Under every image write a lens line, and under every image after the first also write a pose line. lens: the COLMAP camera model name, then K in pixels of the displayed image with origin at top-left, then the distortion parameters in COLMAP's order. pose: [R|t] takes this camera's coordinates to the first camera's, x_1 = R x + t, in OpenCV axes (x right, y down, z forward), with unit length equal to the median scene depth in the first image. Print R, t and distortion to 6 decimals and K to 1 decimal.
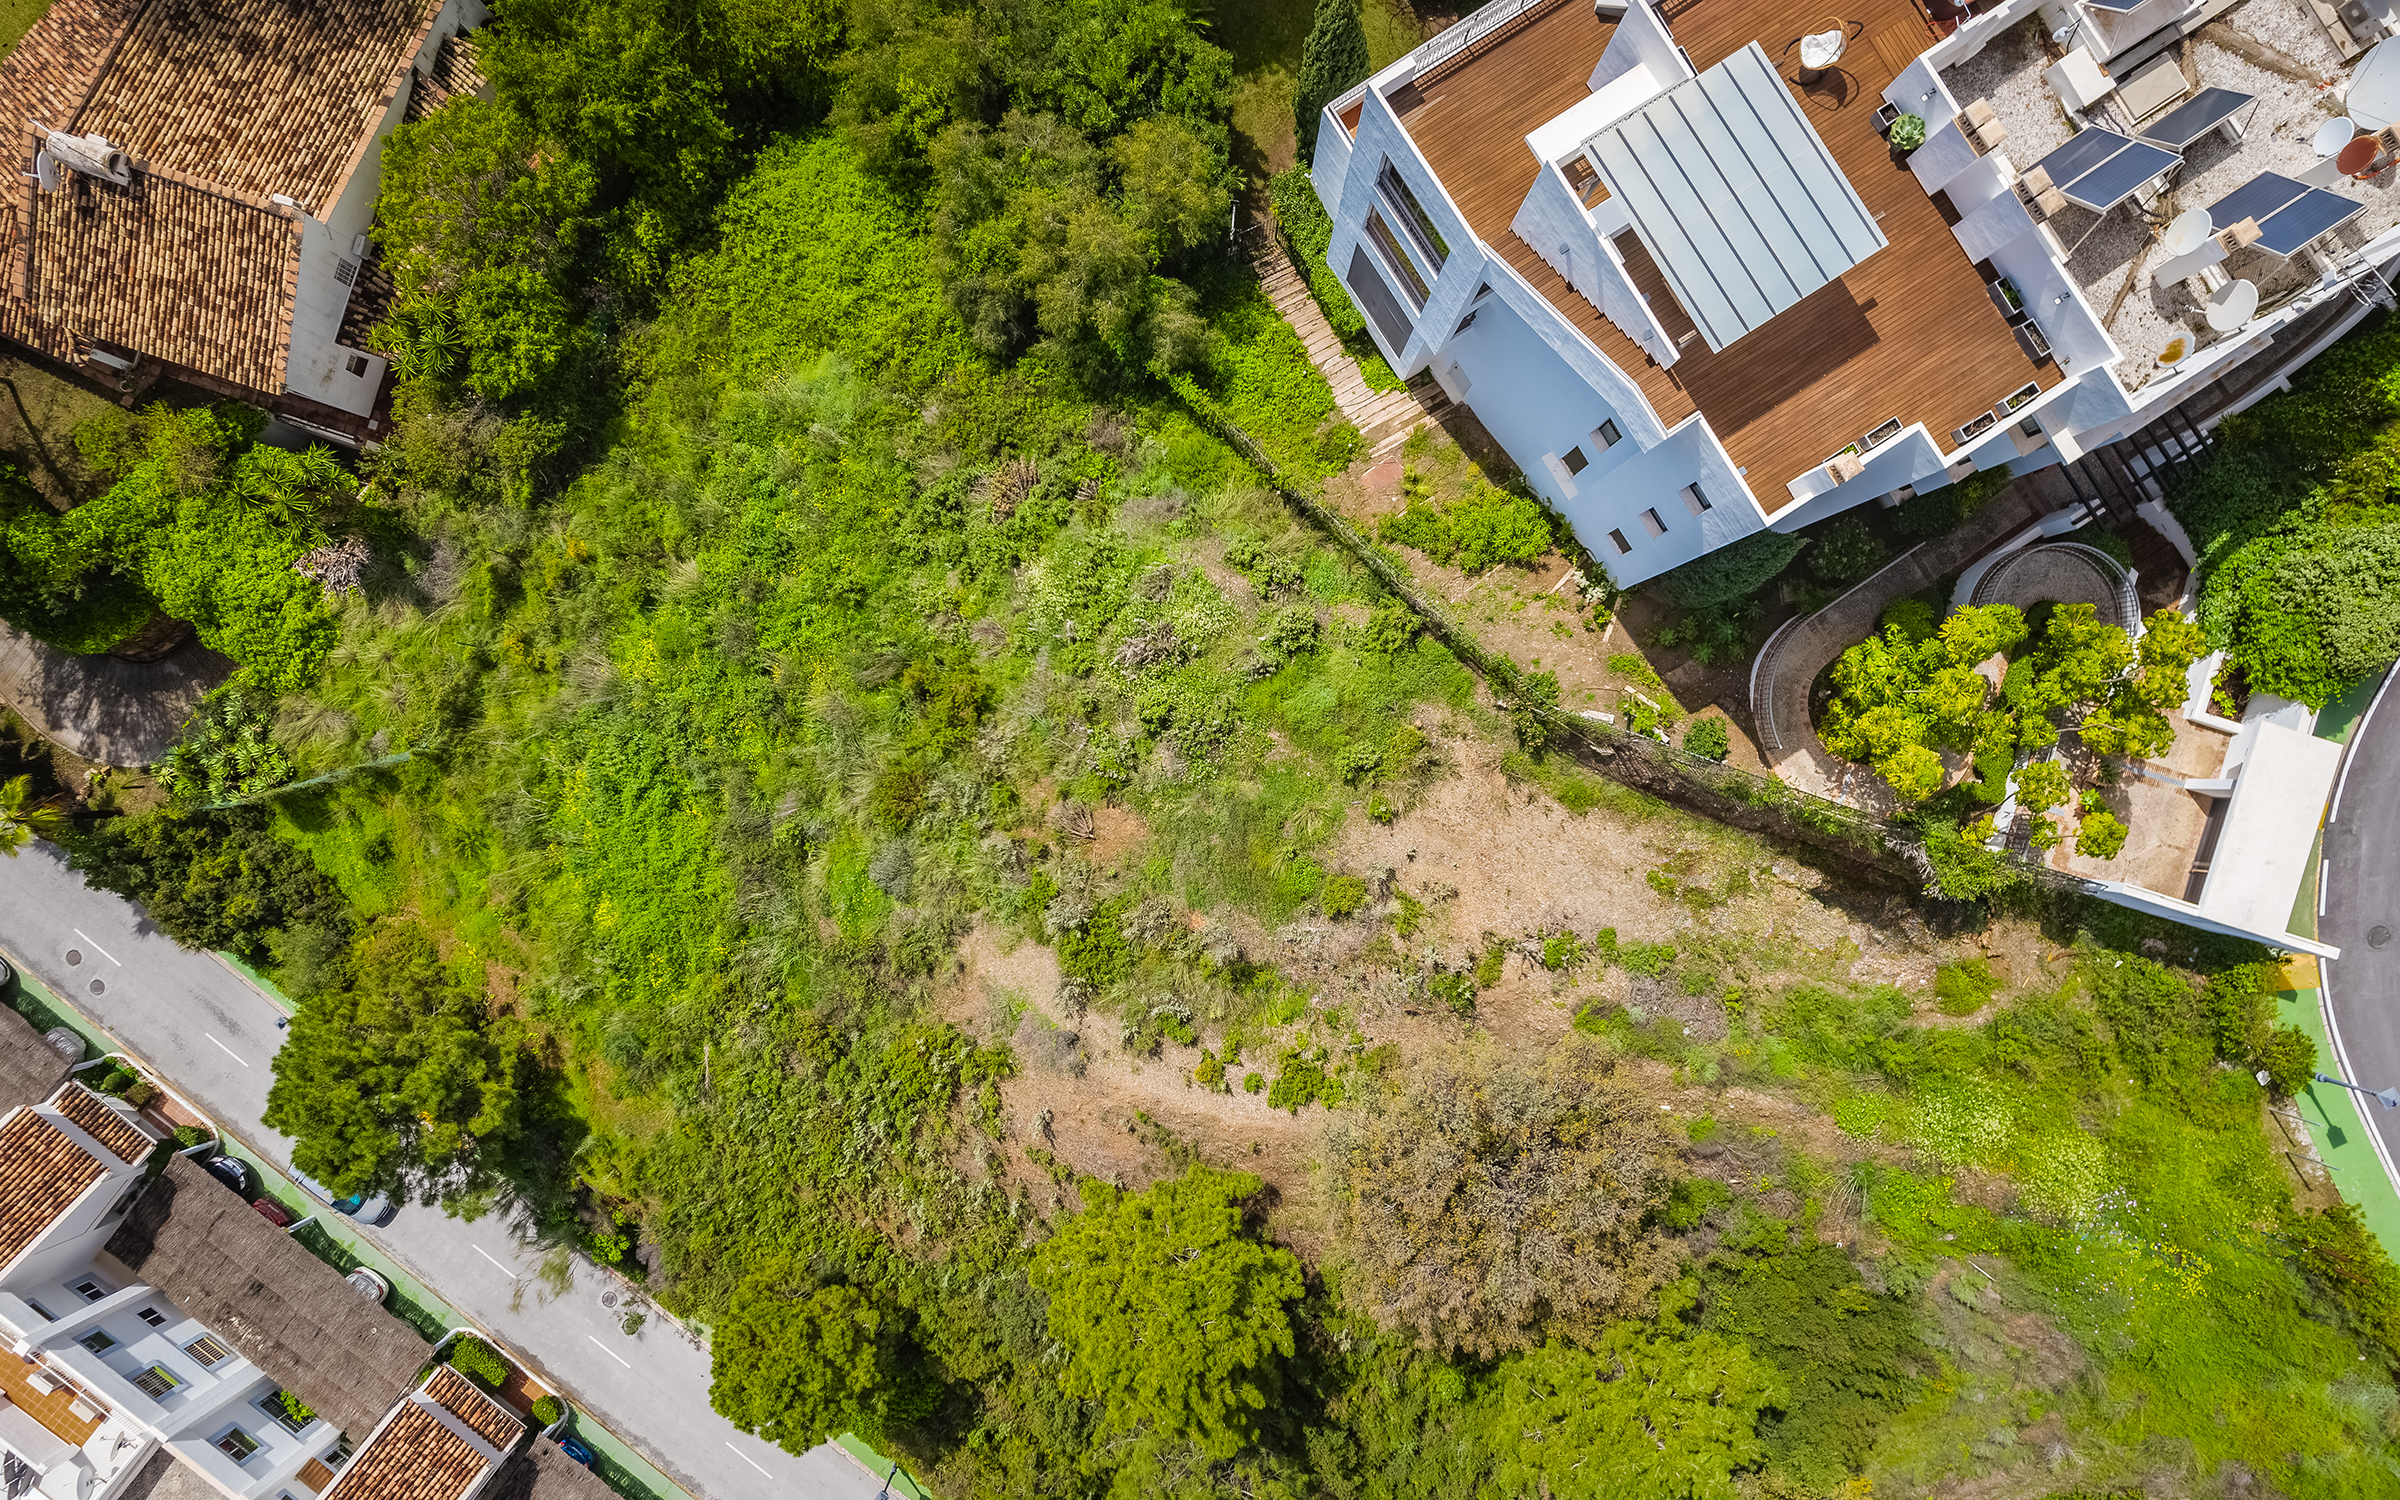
lens RADIAL K [[1445.3, 0, 1190.2], [0, 1445.3, 758.4], [0, 0, 1]] dist [-0.027645, 0.041788]
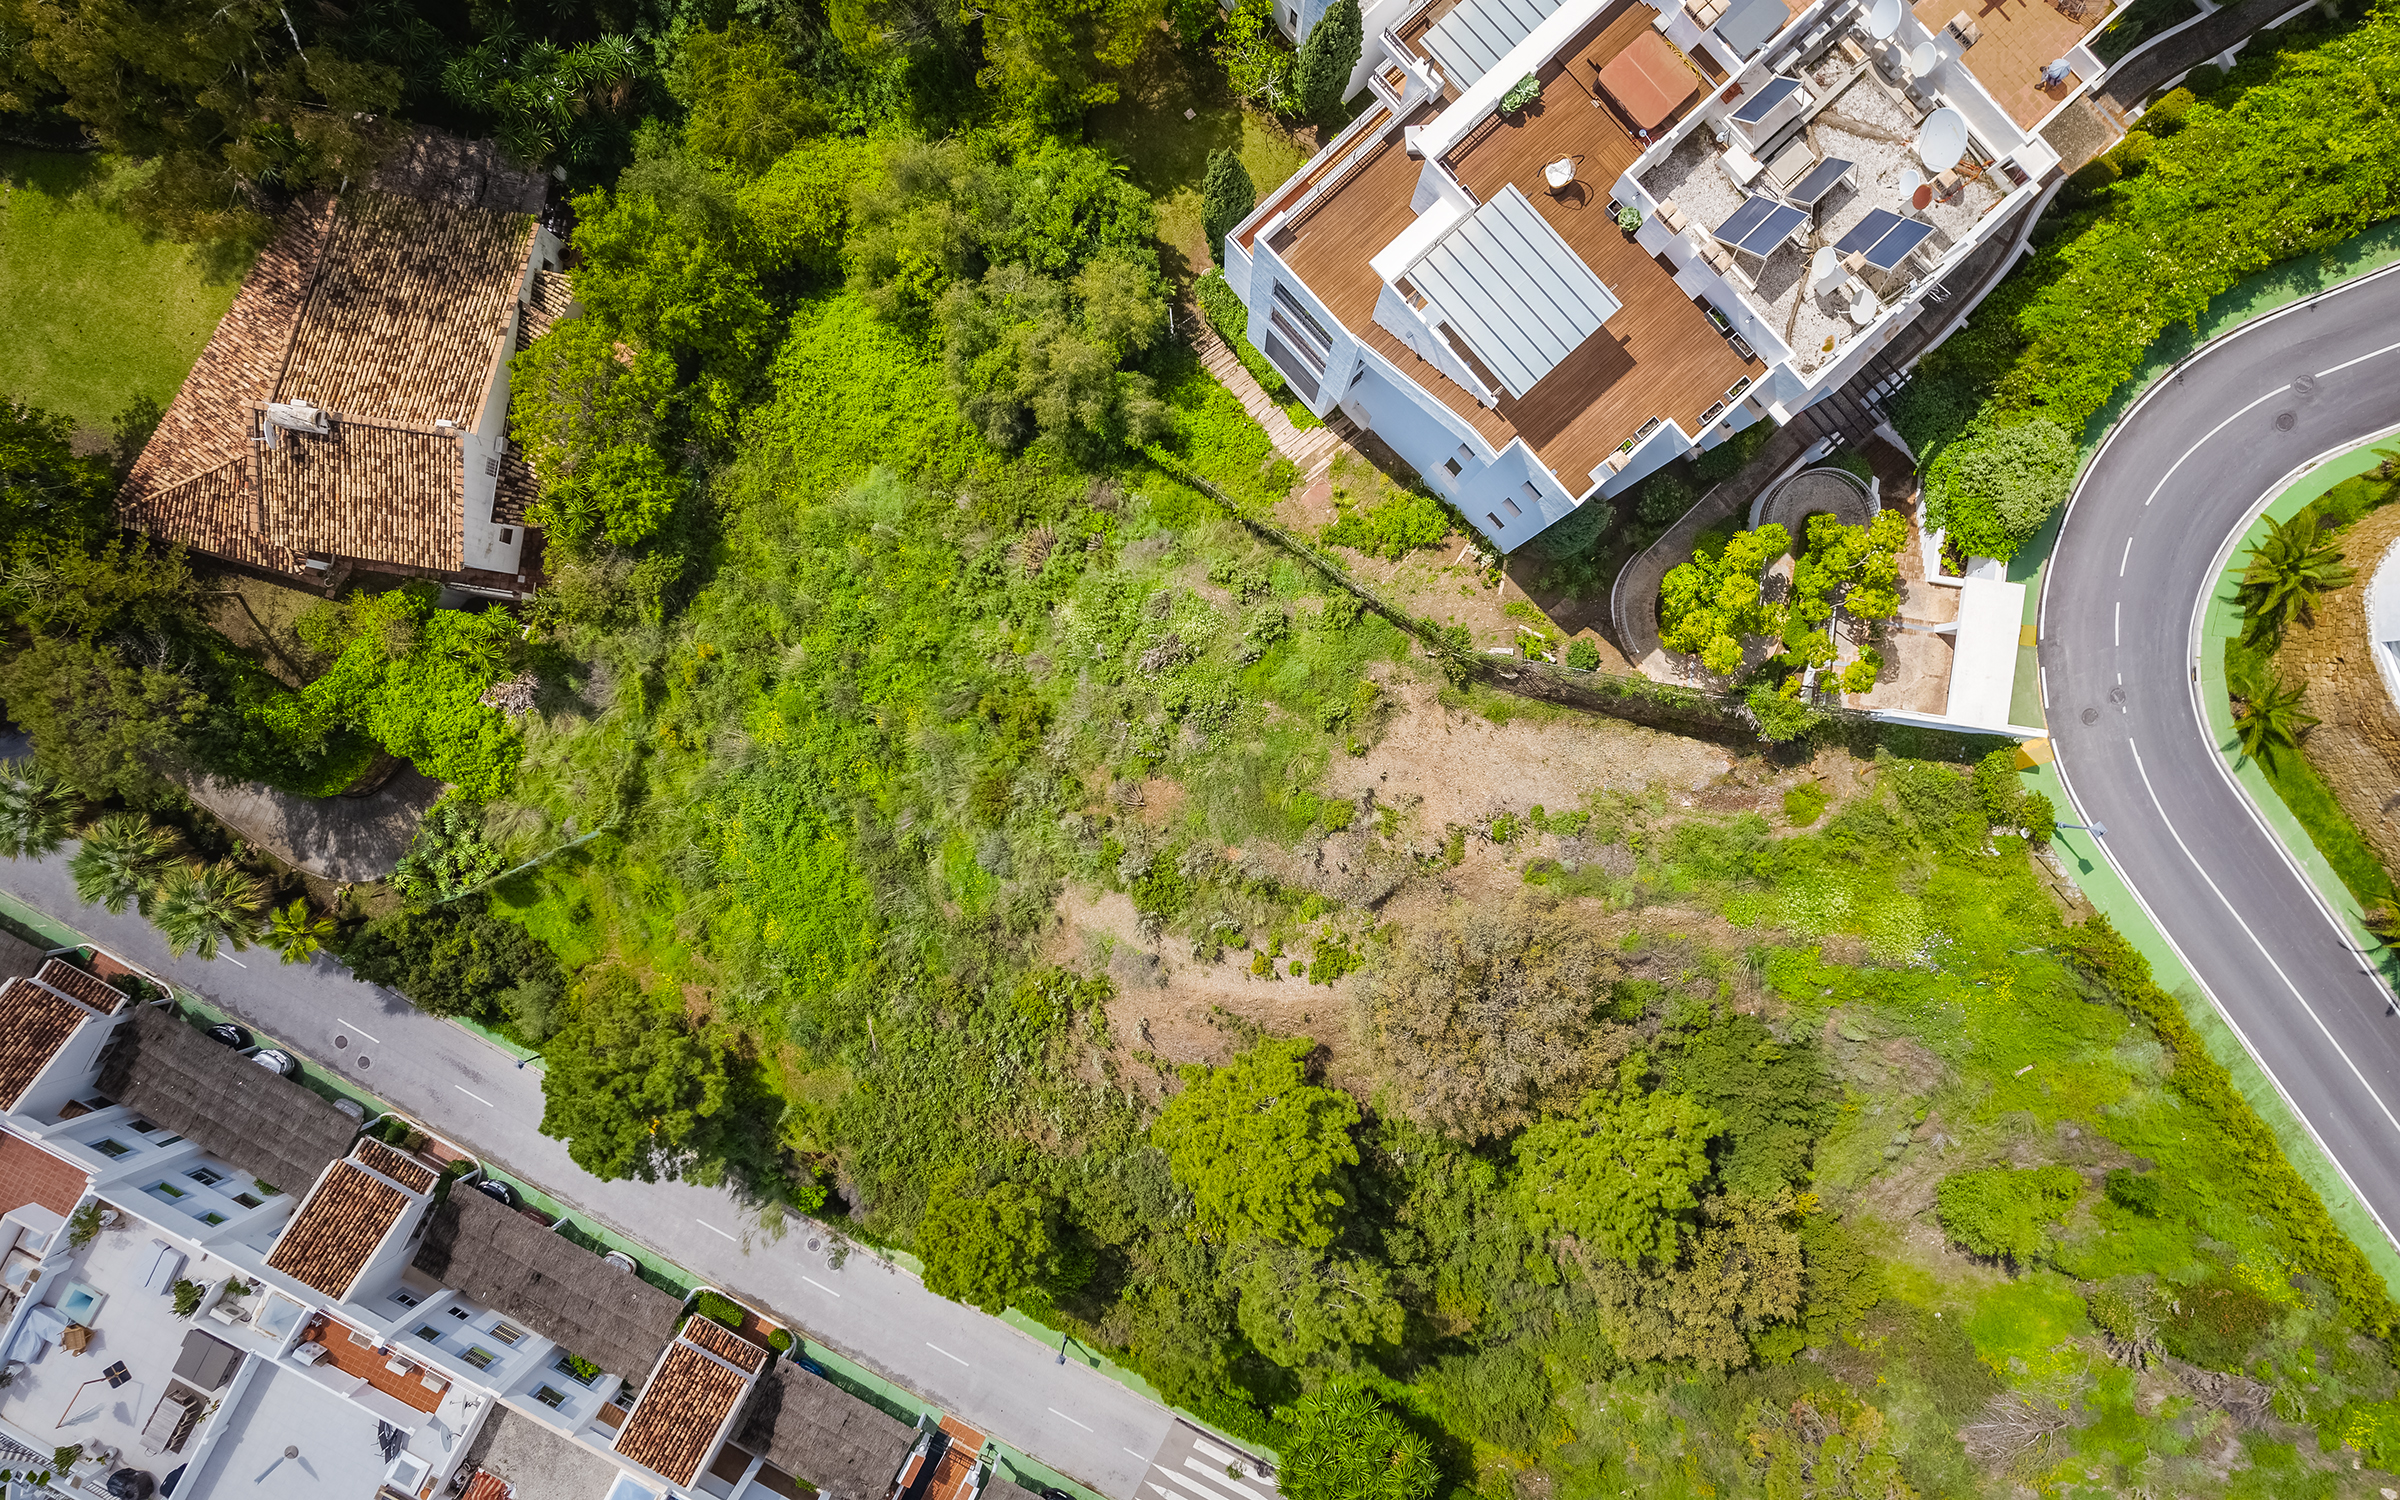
lens RADIAL K [[1445.3, 0, 1199.8], [0, 1445.3, 735.4], [0, 0, 1]] dist [-0.027645, 0.041788]
pose [[0.986141, -0.165908, -0.000237, -0.006794], [0.165908, 0.986141, -0.000148, 0.001532], [0.000259, 0.000107, 1.000000, -0.298009]]
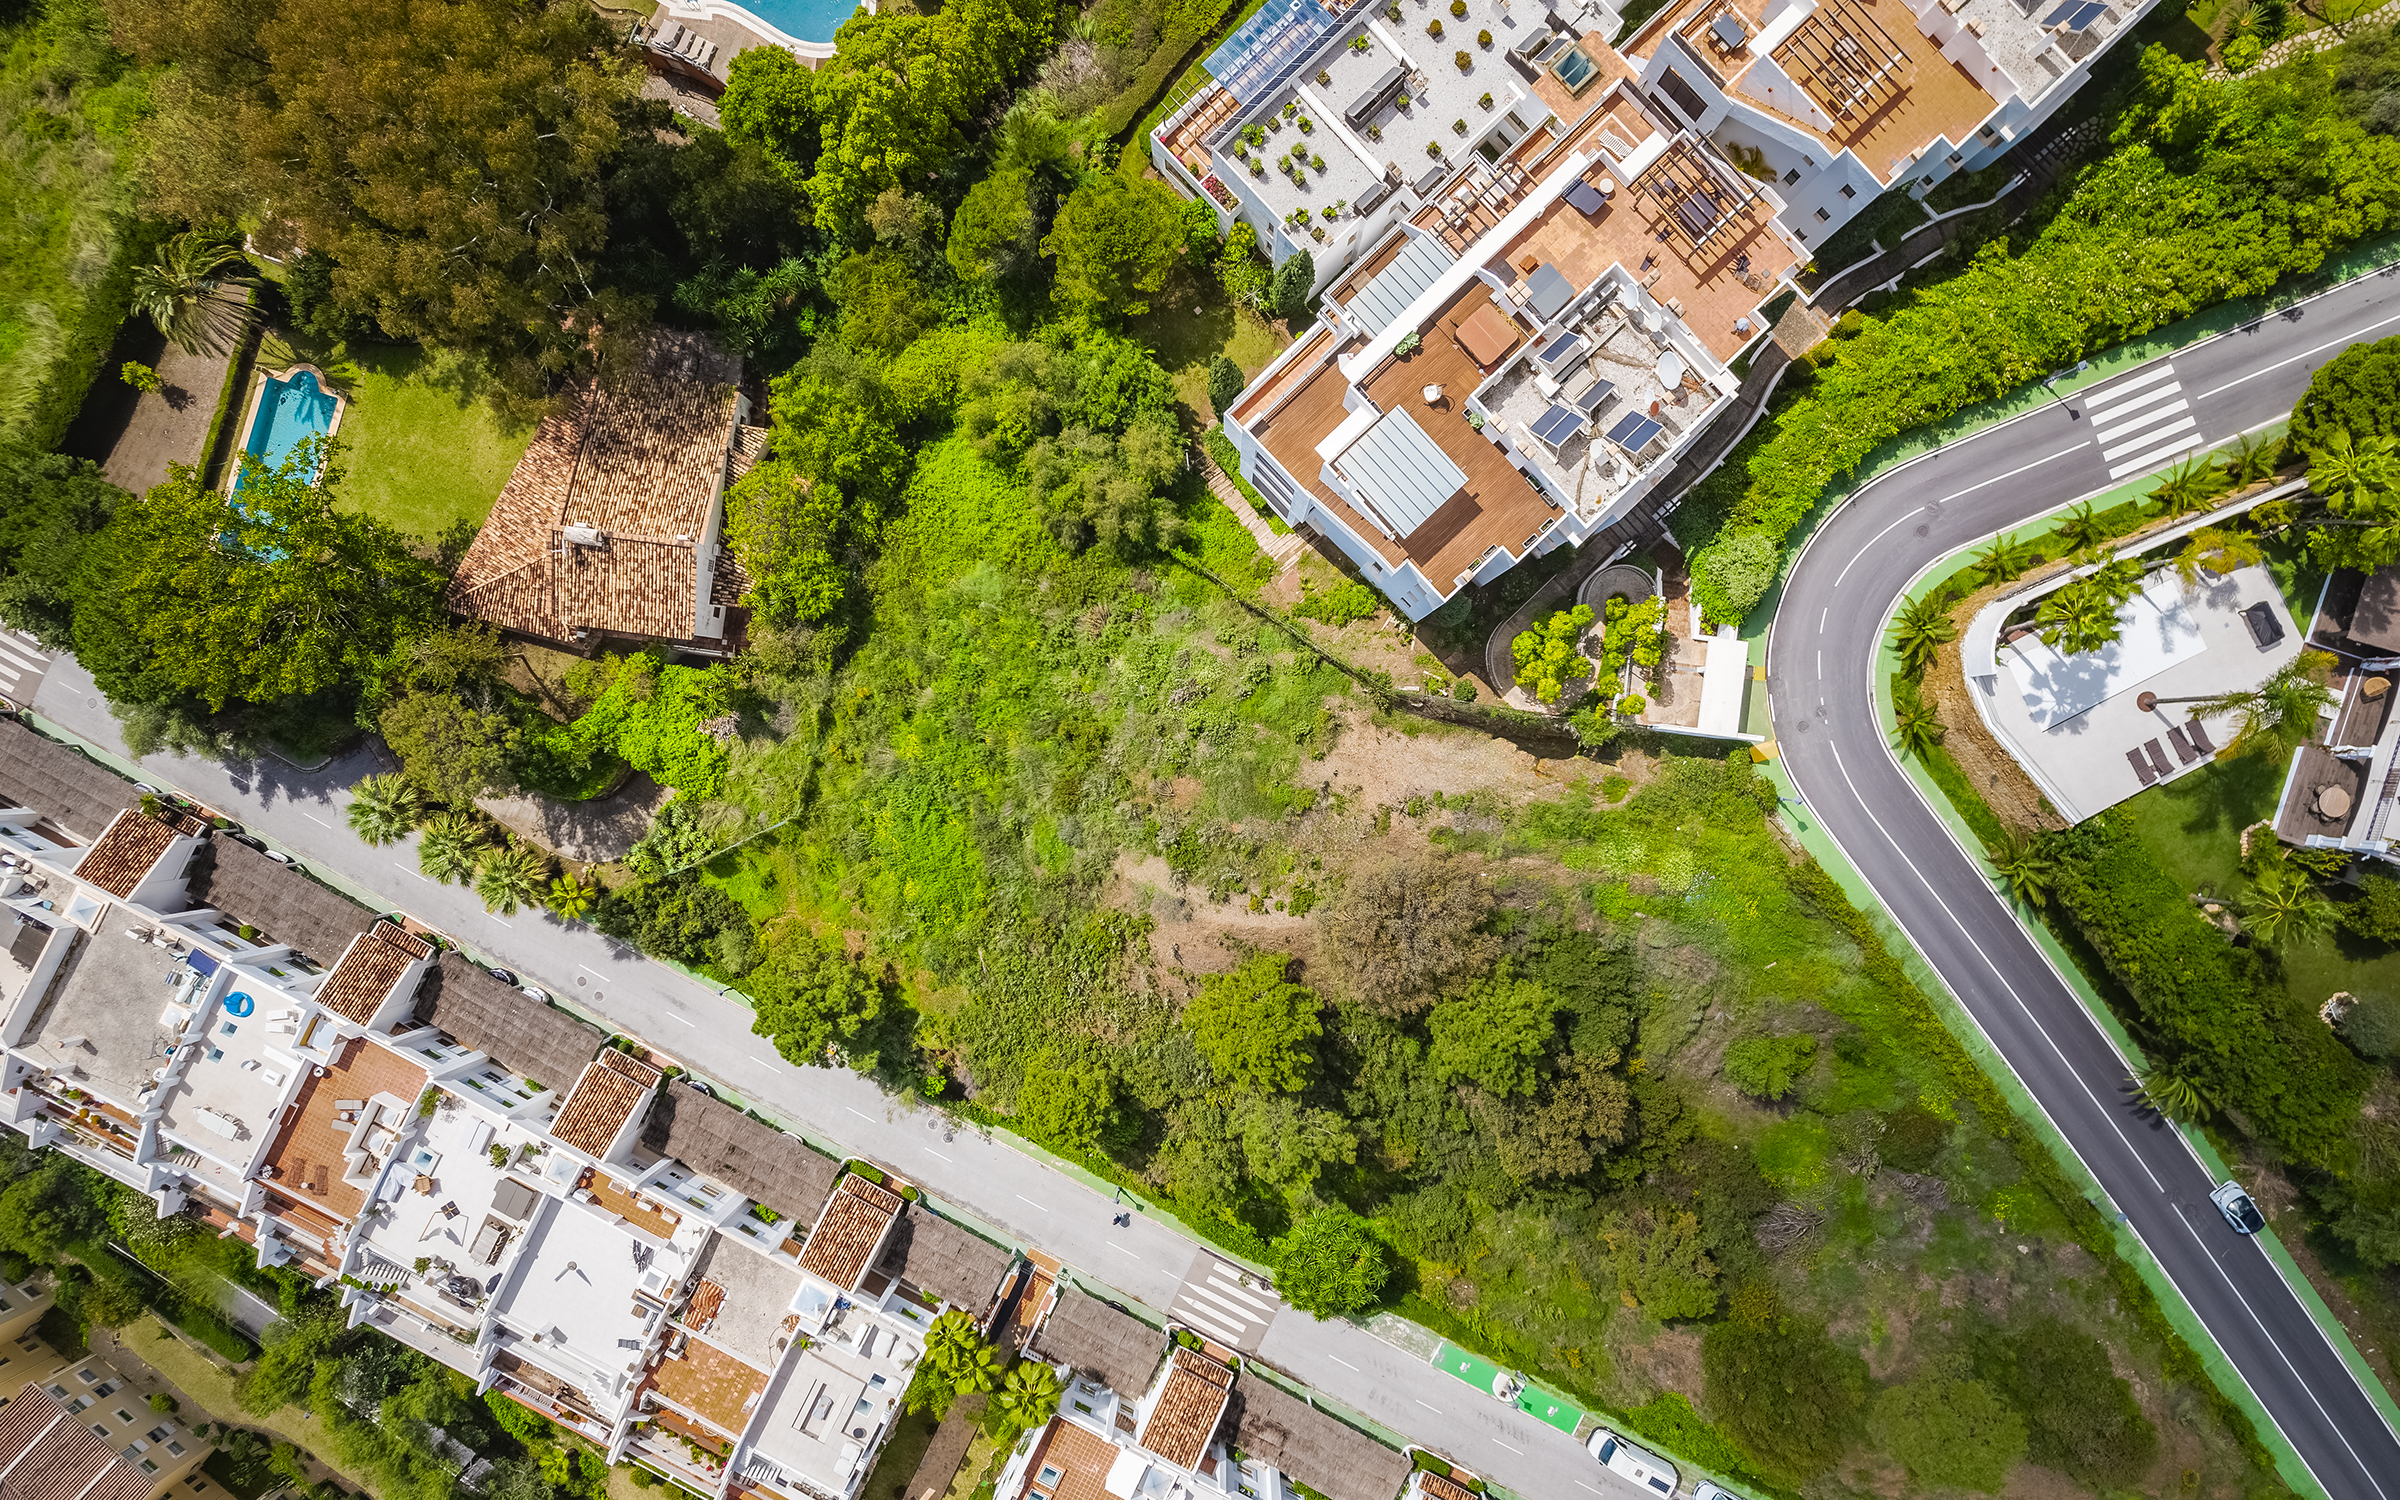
lens RADIAL K [[1445.3, 0, 1211.0], [0, 1445.3, 740.2], [0, 0, 1]] dist [-0.027645, 0.041788]
pose [[0.983708, -0.179746, 0.003129, -0.011630], [0.179754, 0.983708, -0.002564, -0.003001], [-0.002617, 0.003085, 0.999992, -0.879751]]
